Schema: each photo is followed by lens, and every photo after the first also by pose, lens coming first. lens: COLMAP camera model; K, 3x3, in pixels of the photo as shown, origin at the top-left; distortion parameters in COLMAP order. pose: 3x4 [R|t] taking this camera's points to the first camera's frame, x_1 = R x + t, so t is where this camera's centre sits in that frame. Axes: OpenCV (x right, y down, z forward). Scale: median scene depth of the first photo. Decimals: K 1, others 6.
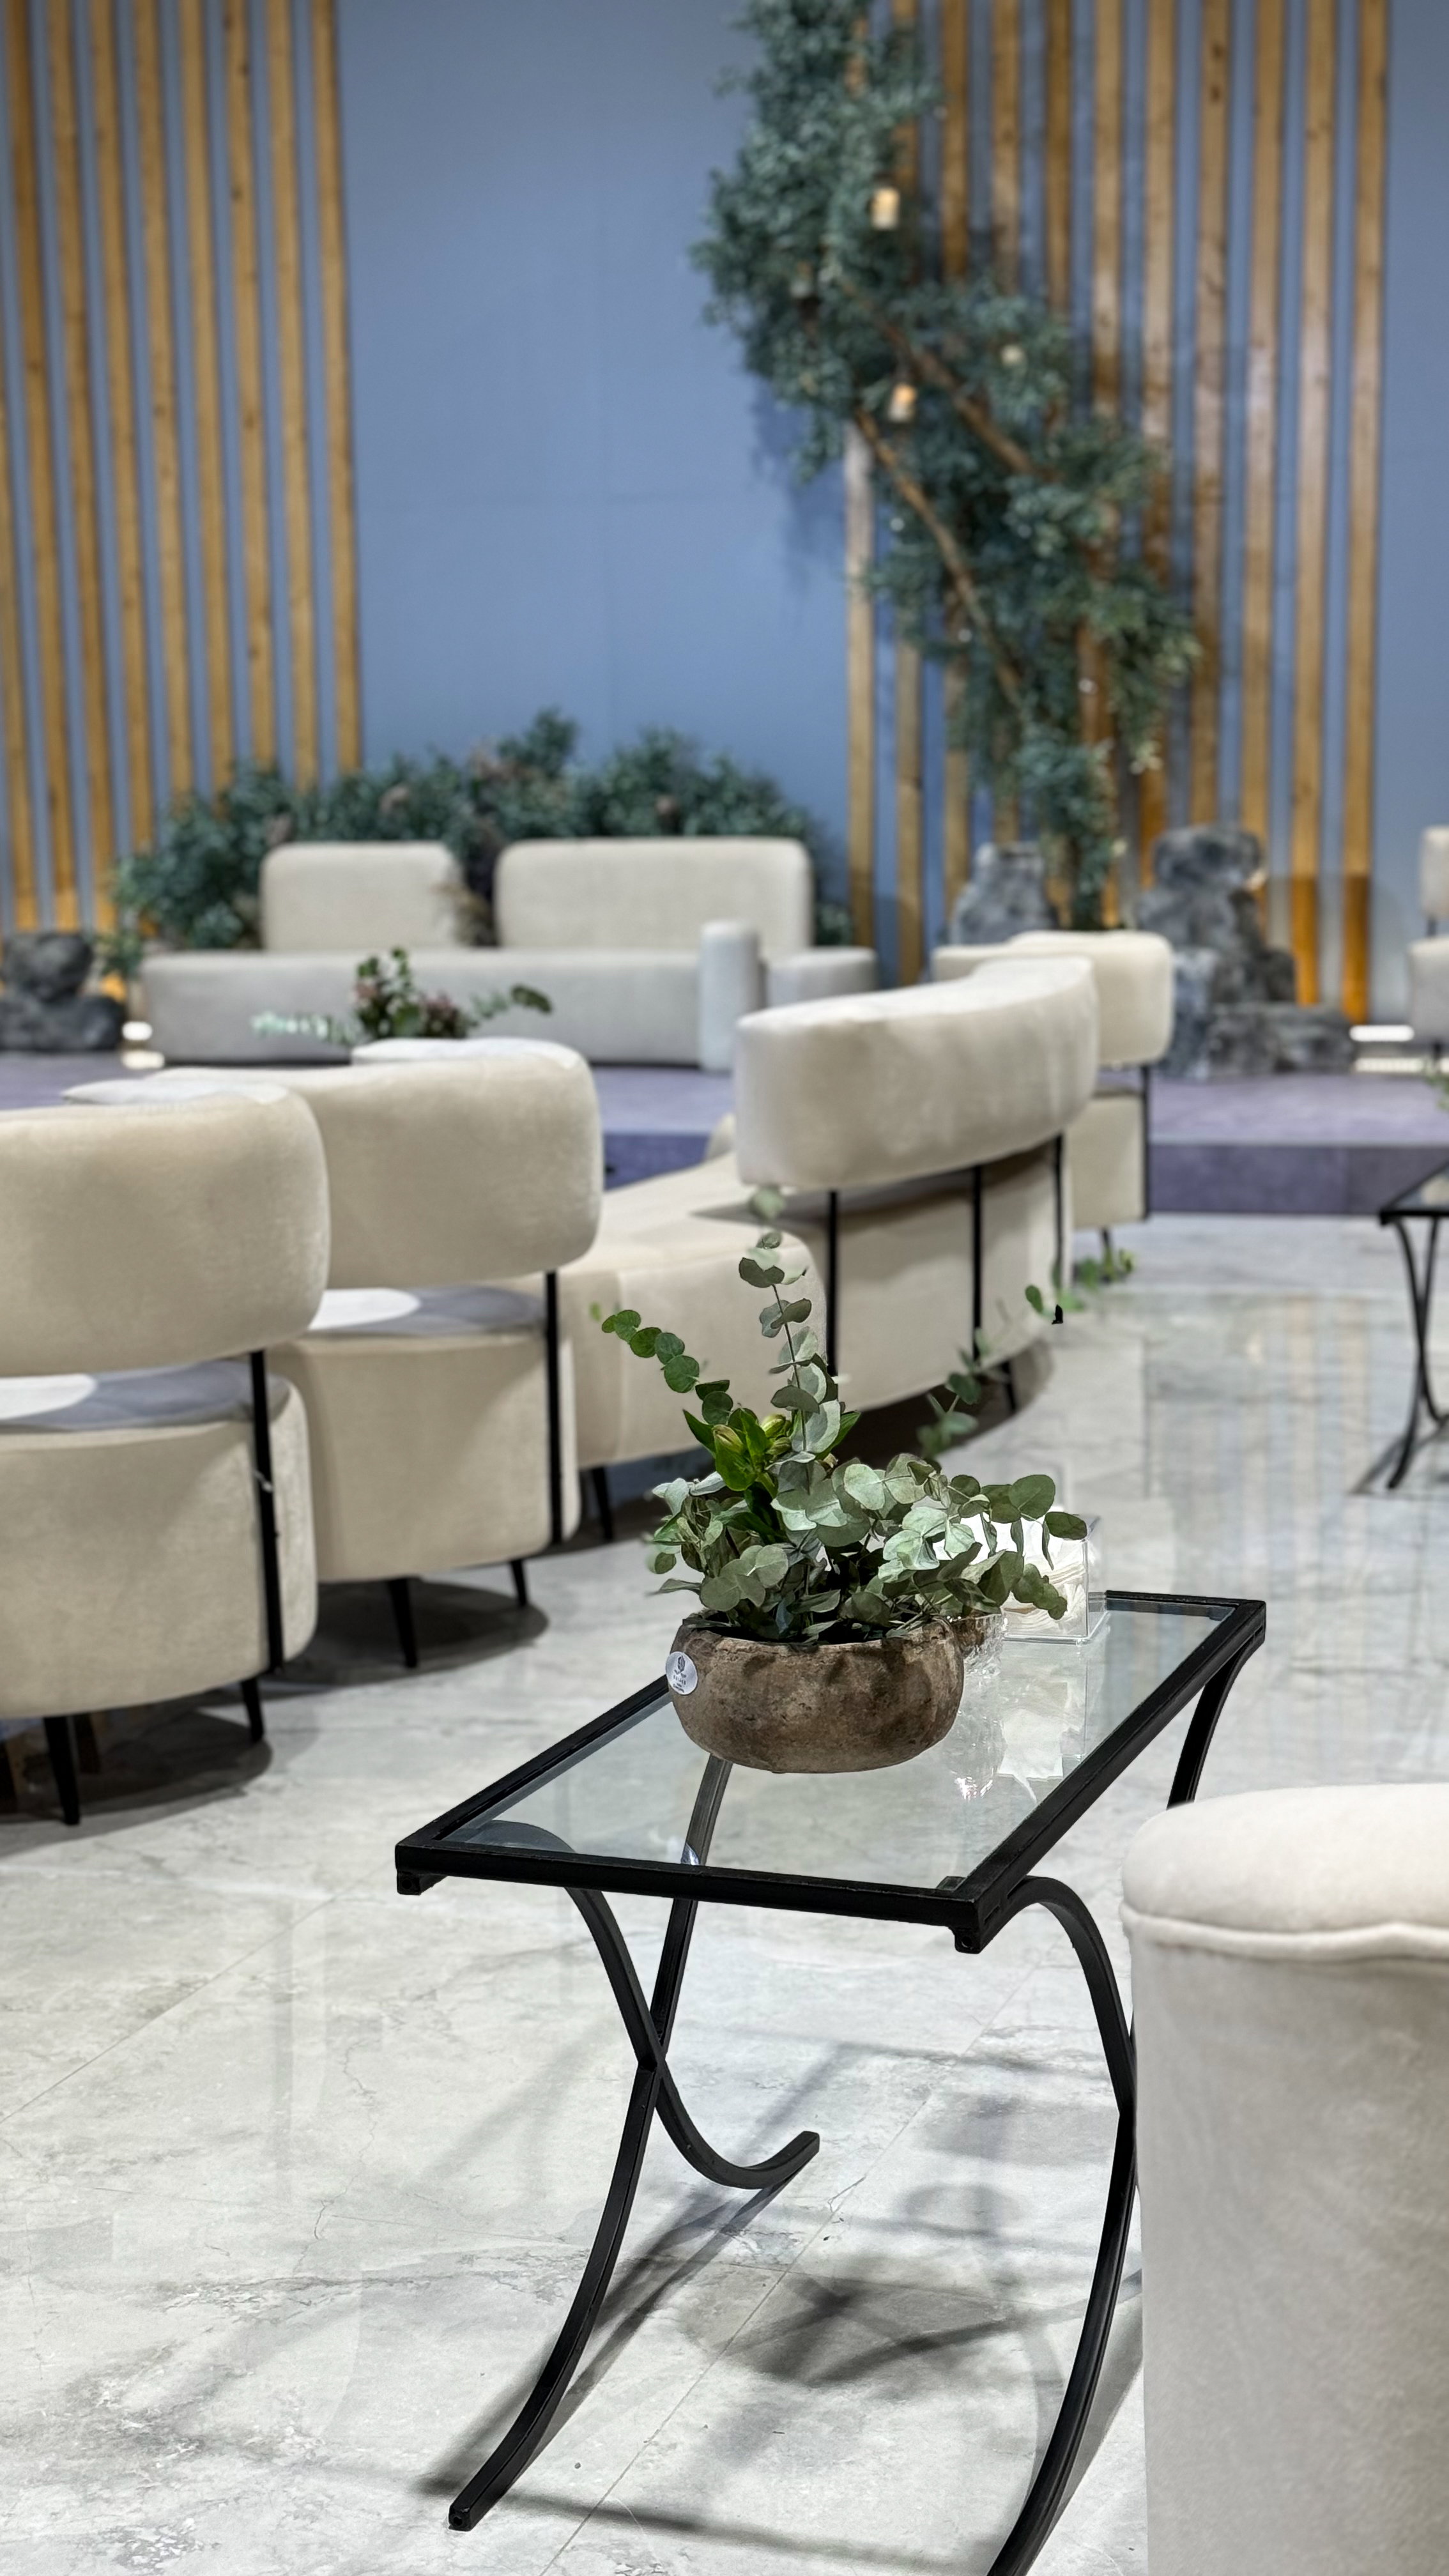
lens RADIAL K [[3546.3, 0, 726.5], [0, 3546.3, 1296.0], [0, 0, 1]] dist [0.150387, -0.113166]
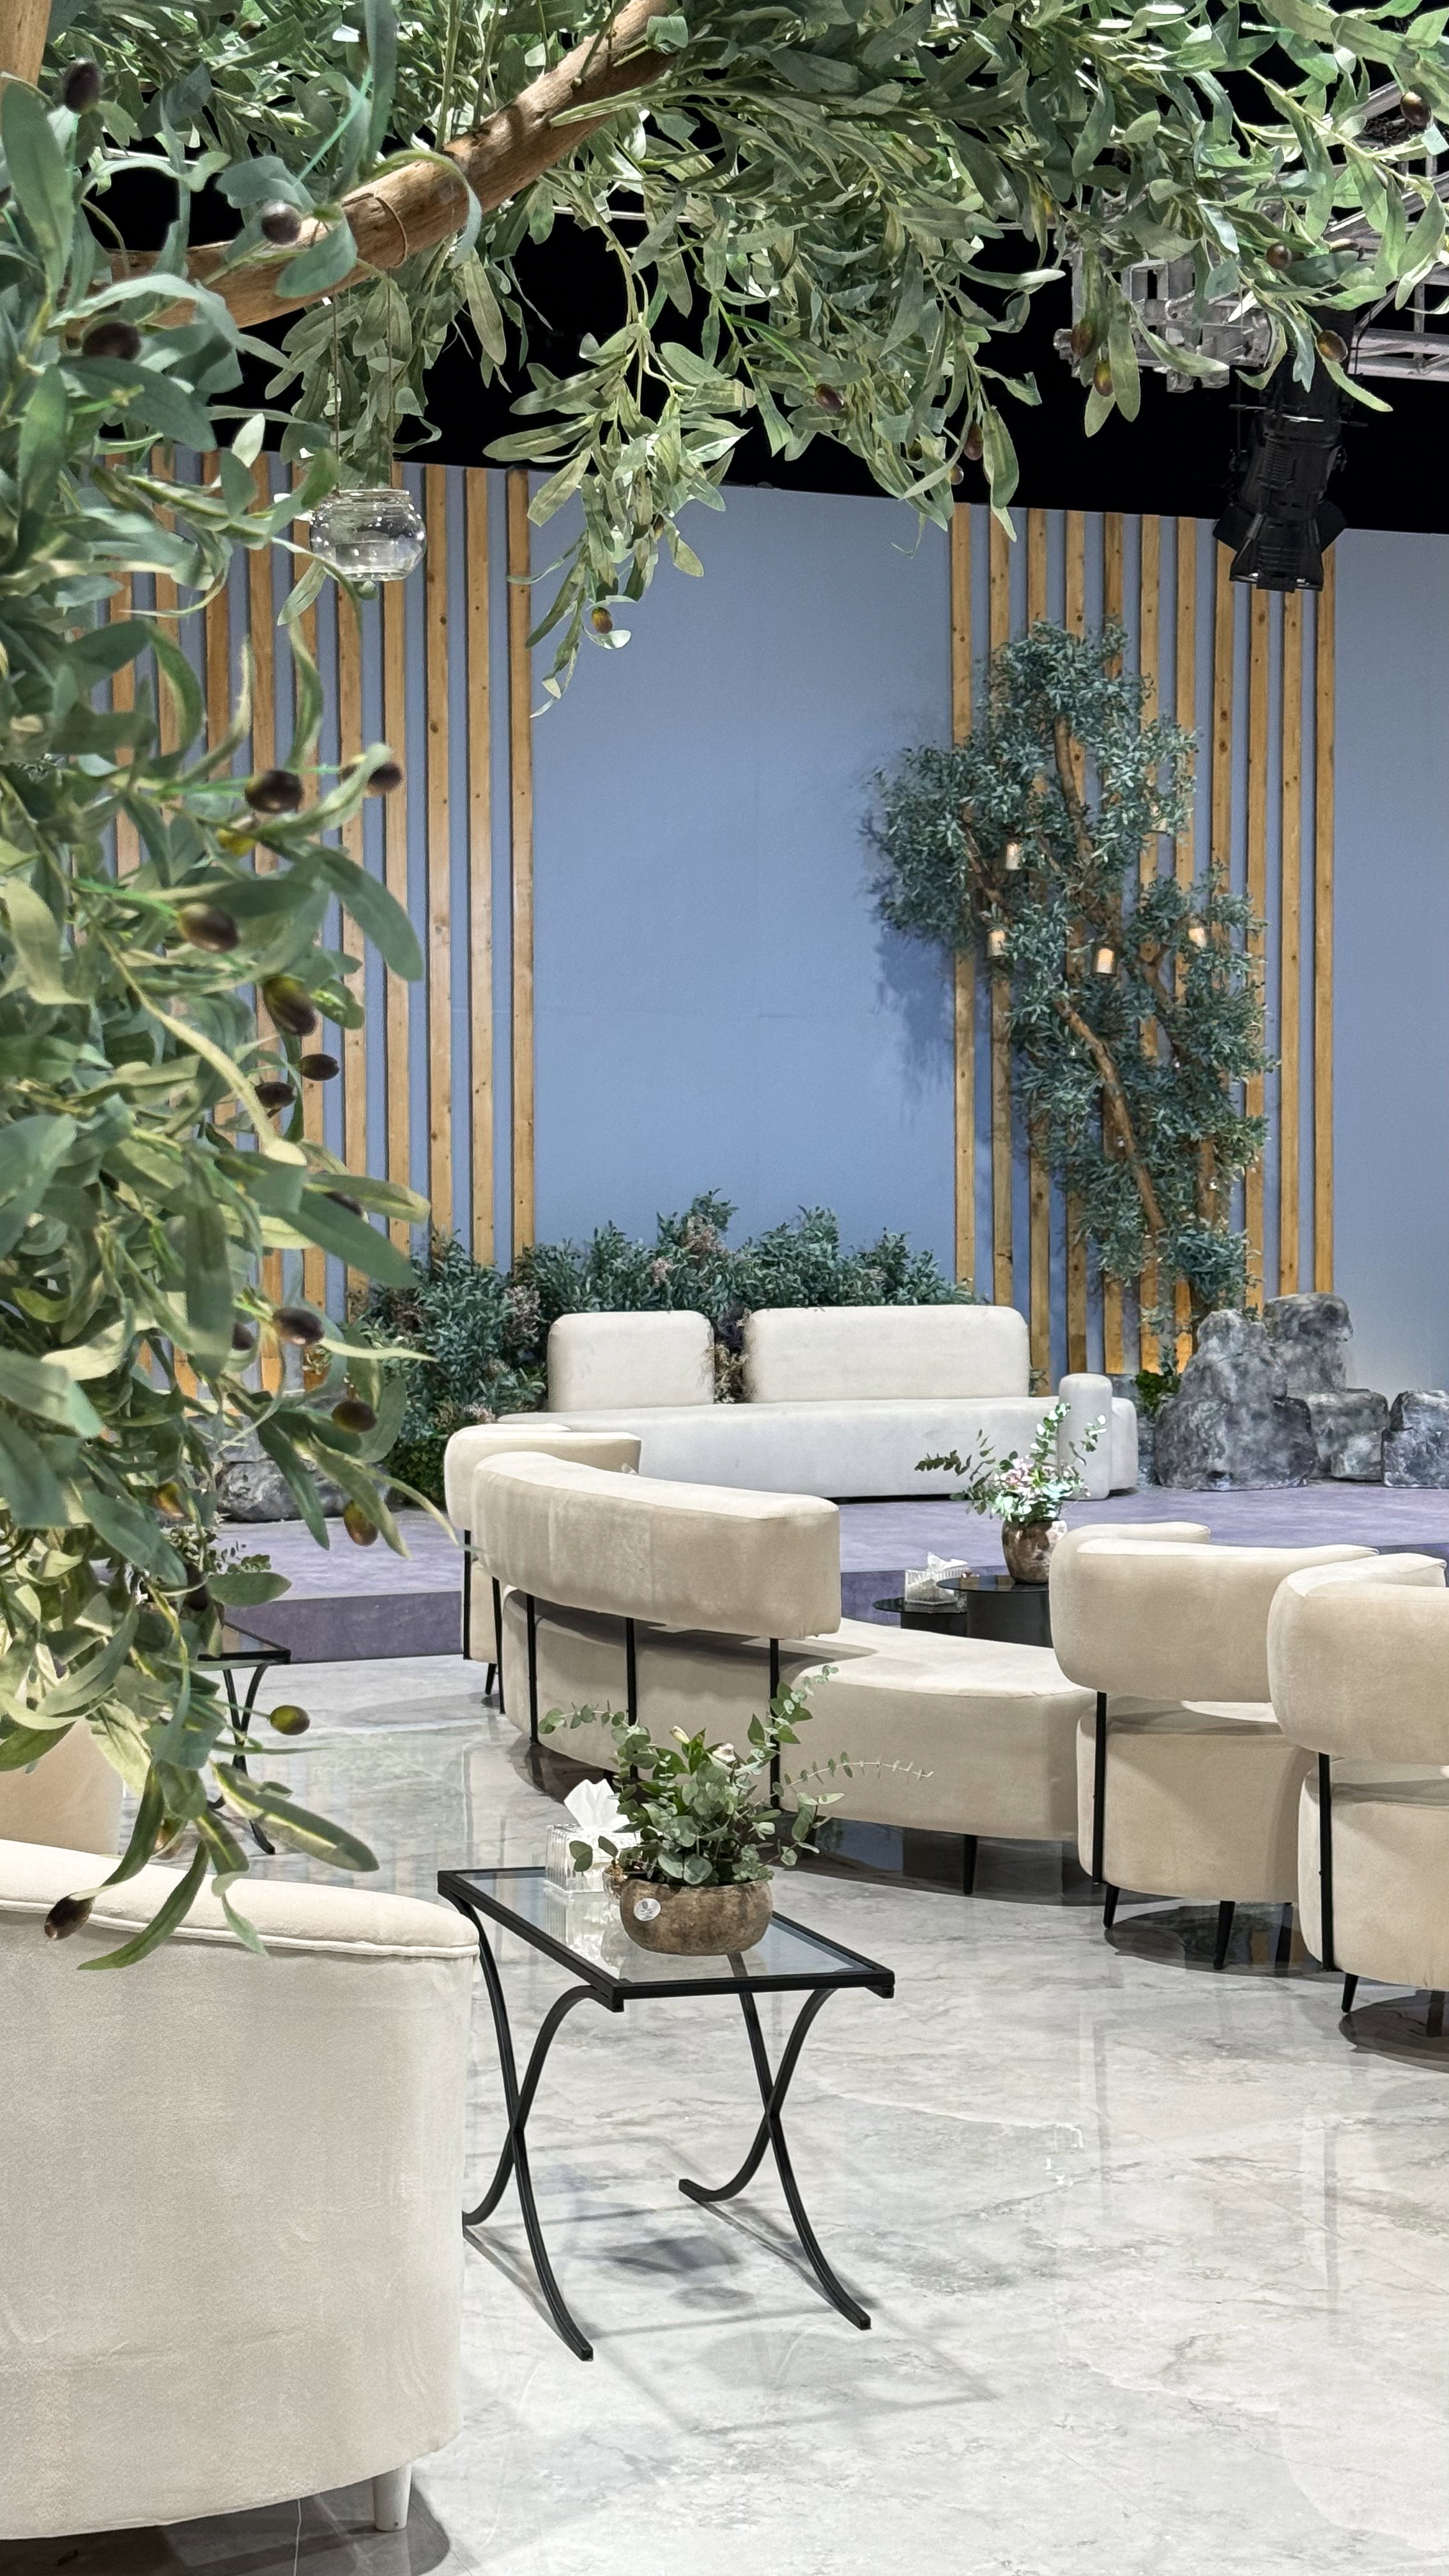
lens RADIAL K [[3541.2, 0, 719.5], [0, 3541.2, 1296.2], [0, 0, 1]] dist [0.149484, -0.106434]
pose [[0.755849, -0.005173, 0.654726, -0.841467], [0.084112, 0.992450, -0.089262, -0.033142], [-0.649321, 0.122539, 0.750578, 0.166927]]
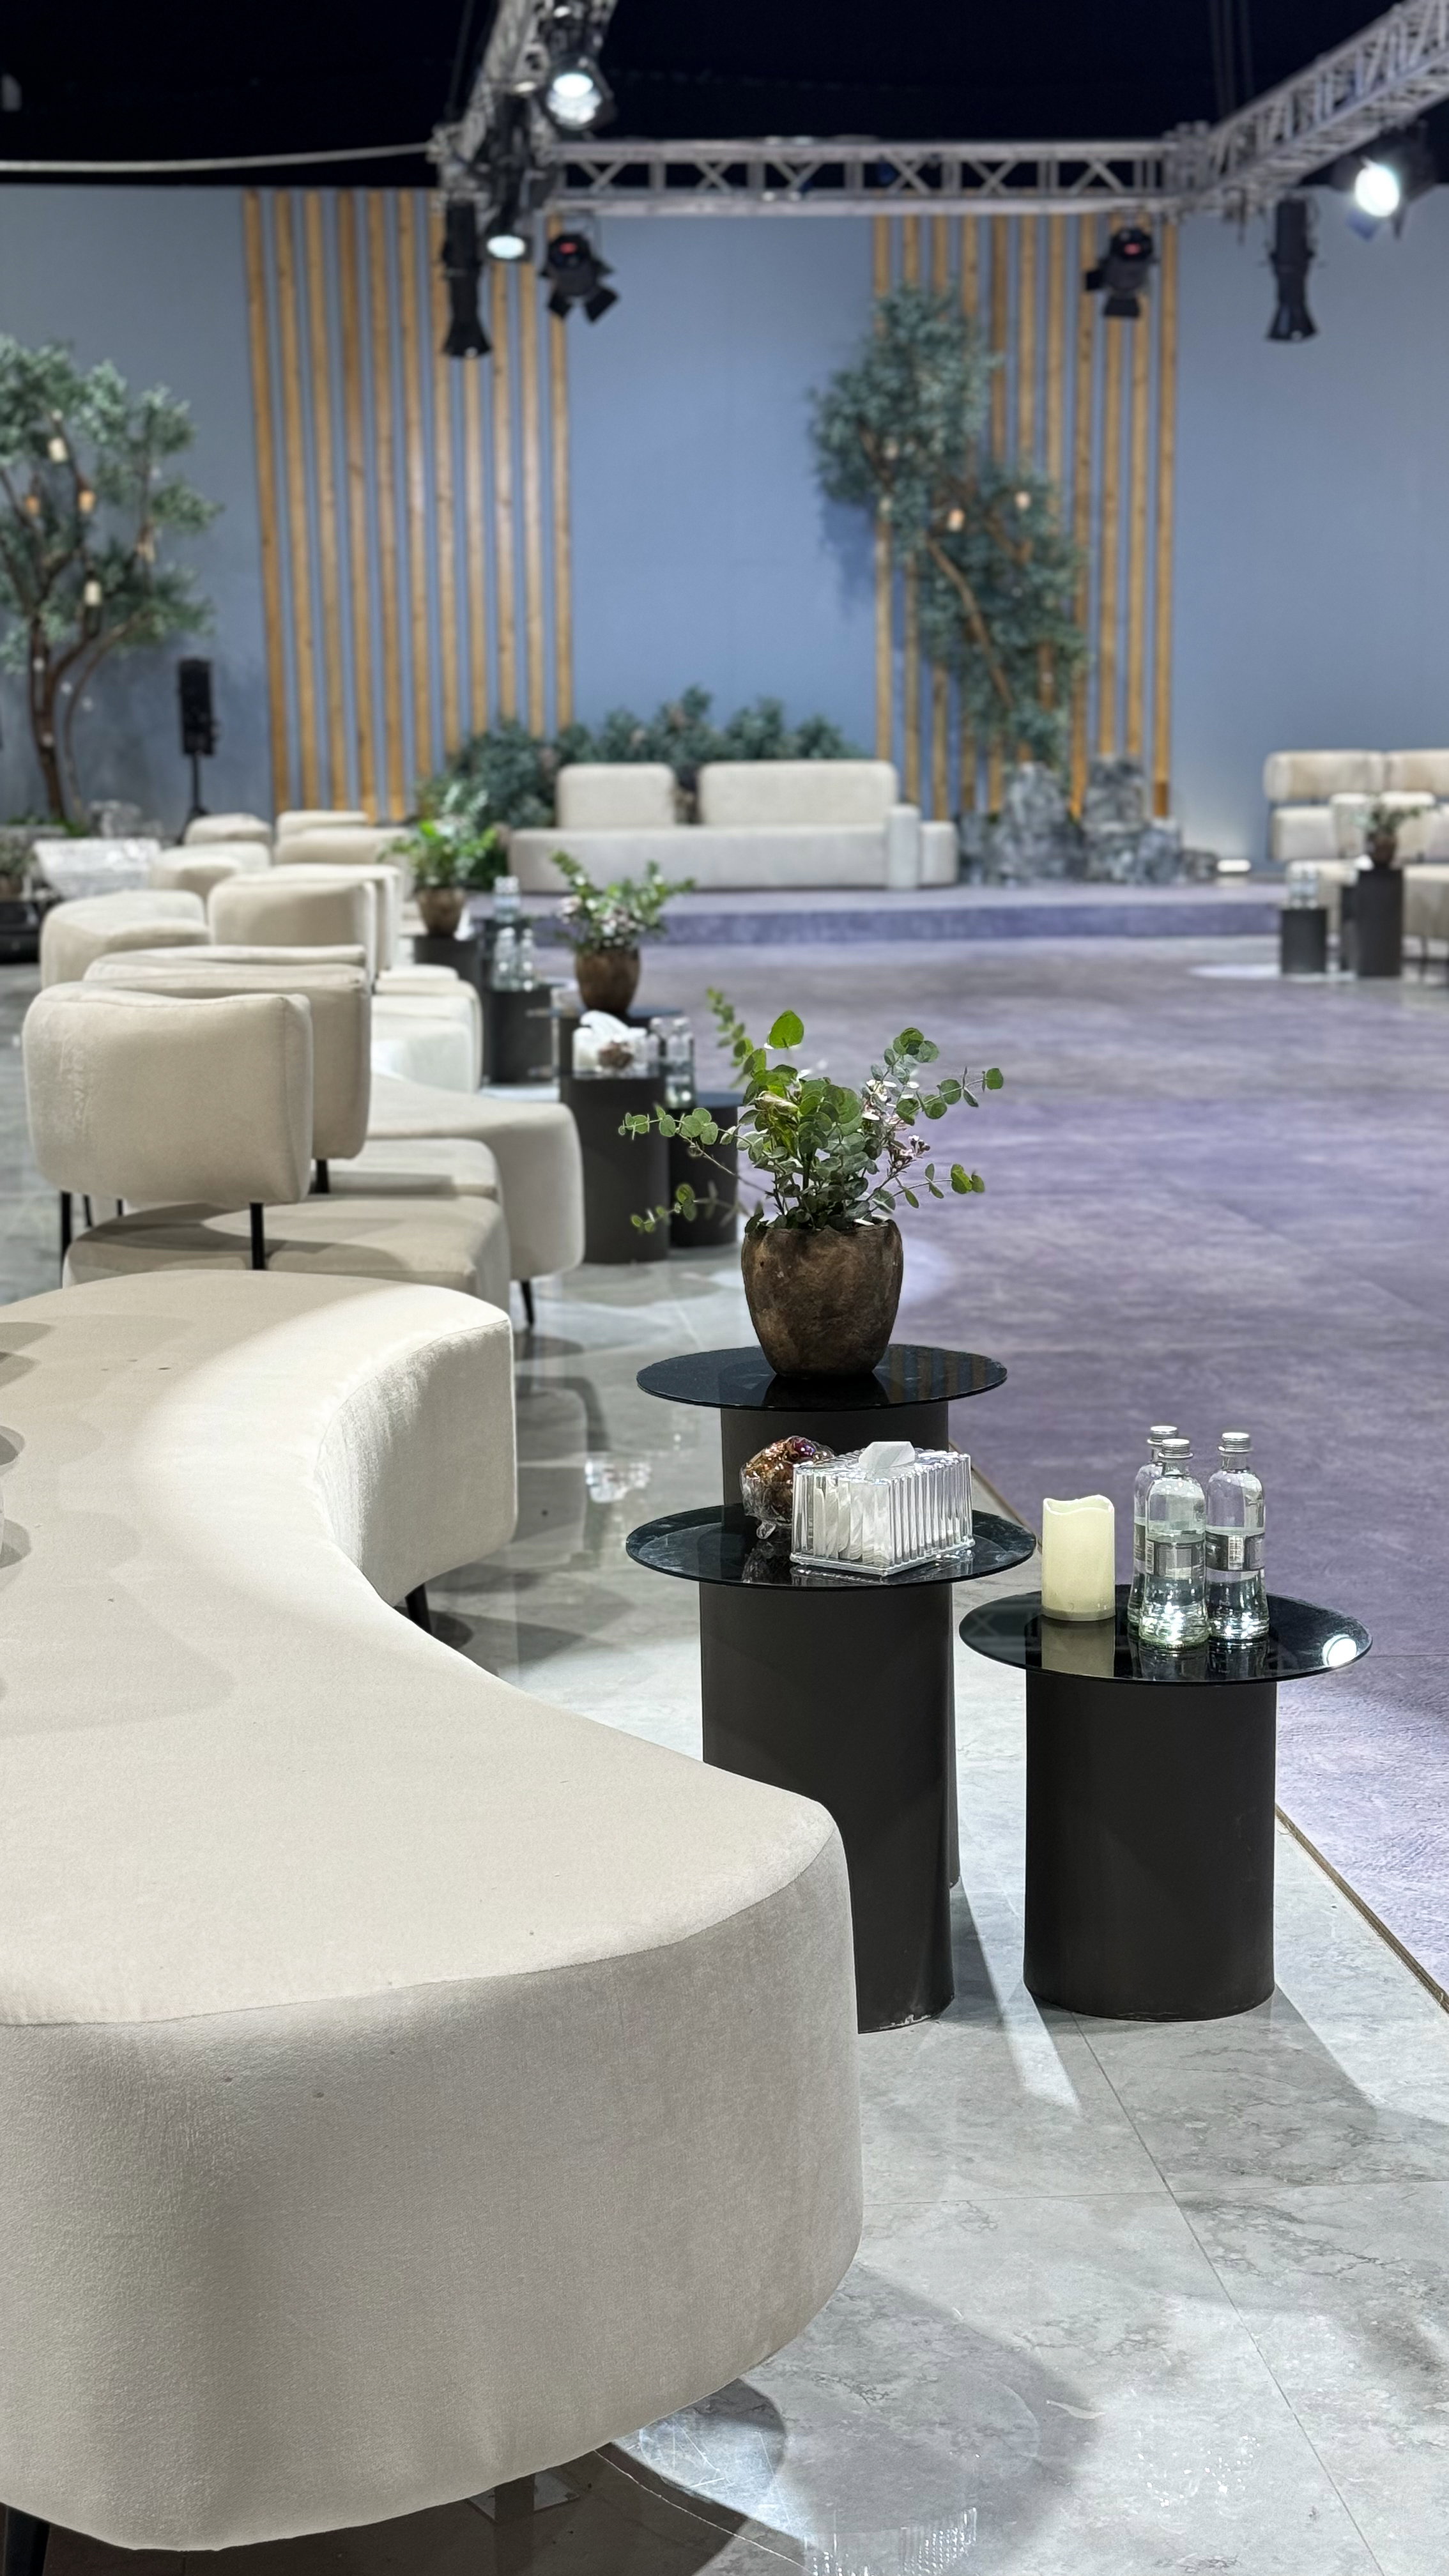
lens RADIAL K [[3546.3, 0, 726.5], [0, 3546.3, 1296.0], [0, 0, 1]] dist [0.150387, -0.113166]
pose [[0.905856, -0.060766, 0.419205, -0.817486], [0.055224, 0.998152, 0.025353, 0.088567], [-0.419971, 0.000184, 0.907538, -0.579799]]
